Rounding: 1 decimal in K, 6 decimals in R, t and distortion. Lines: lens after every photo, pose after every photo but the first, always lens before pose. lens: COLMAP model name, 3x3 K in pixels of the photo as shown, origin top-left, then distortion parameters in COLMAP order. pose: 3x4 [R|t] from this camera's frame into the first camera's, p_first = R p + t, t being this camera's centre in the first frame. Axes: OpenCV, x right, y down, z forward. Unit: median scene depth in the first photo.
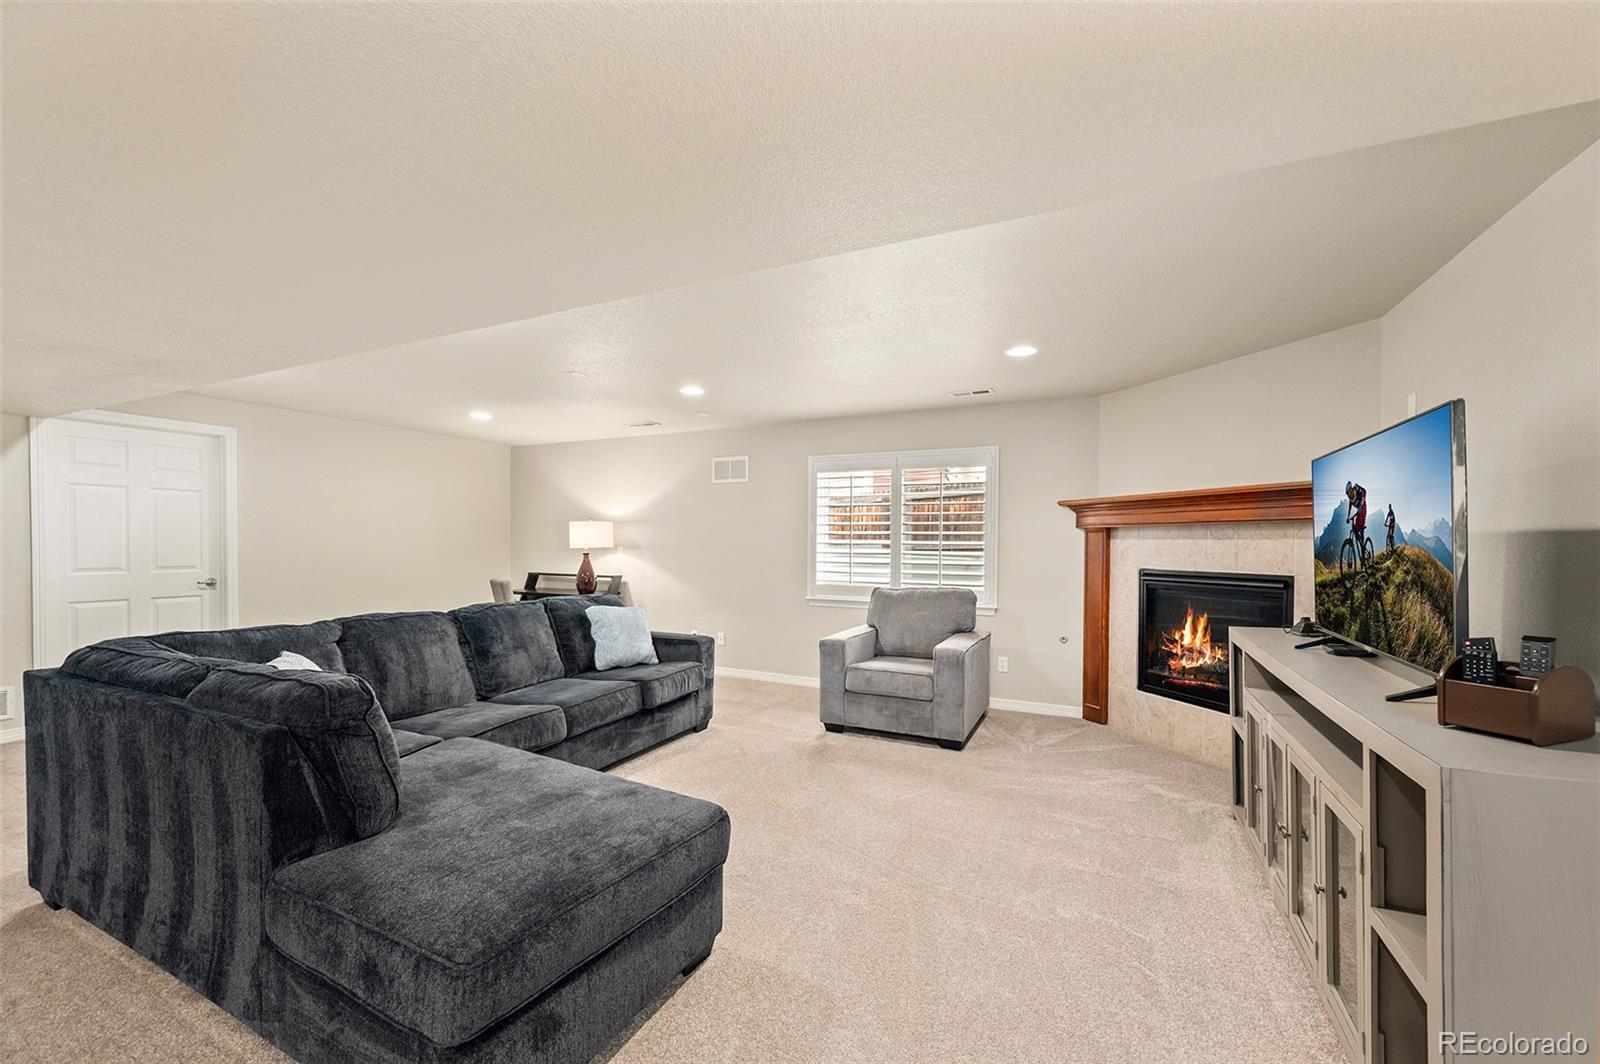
lens RADIAL K [[635.2, 0, 800.3], [0, 635.2, 534.9], [0, 0, 1]] dist [-0.008662, 0.000363]
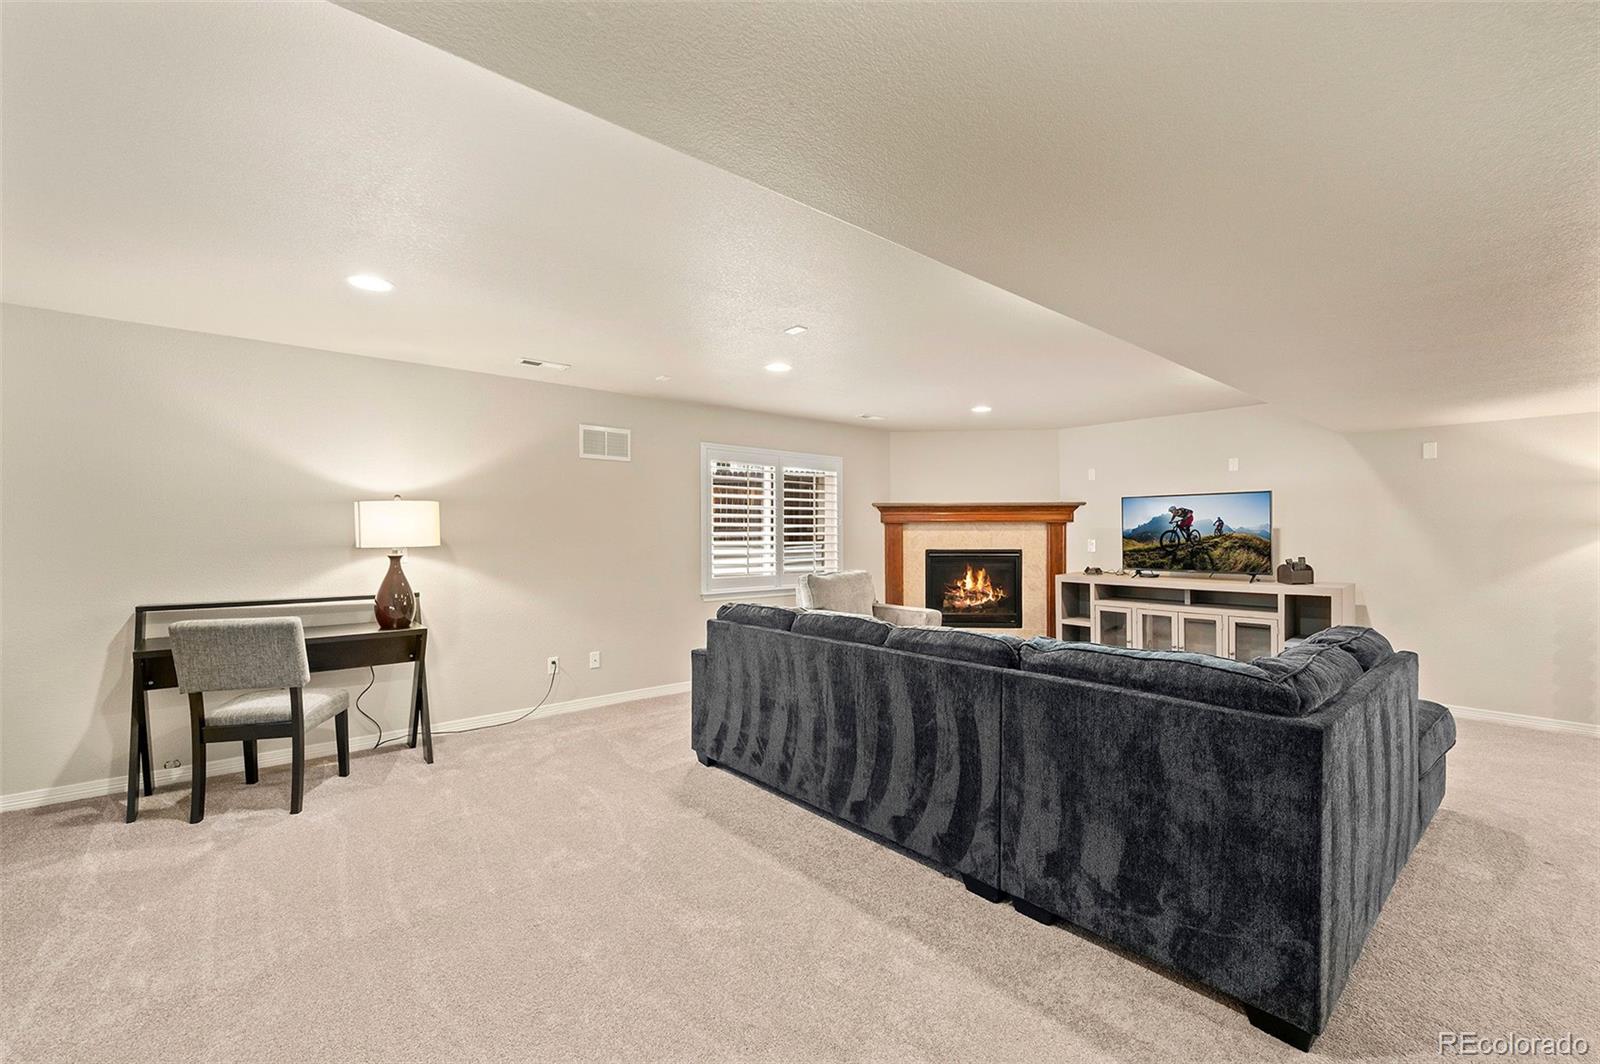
lens RADIAL K [[681.8, 0, 805.3], [0, 681.8, 532.4], [0, 0, 1]] dist [-0.000325, -0.001714]
pose [[0.374165, -0.002125, 0.927360, -1.040296], [-0.003246, 0.999988, 0.003601, 0.005948], [-0.927356, -0.004357, 0.374154, 0.579538]]
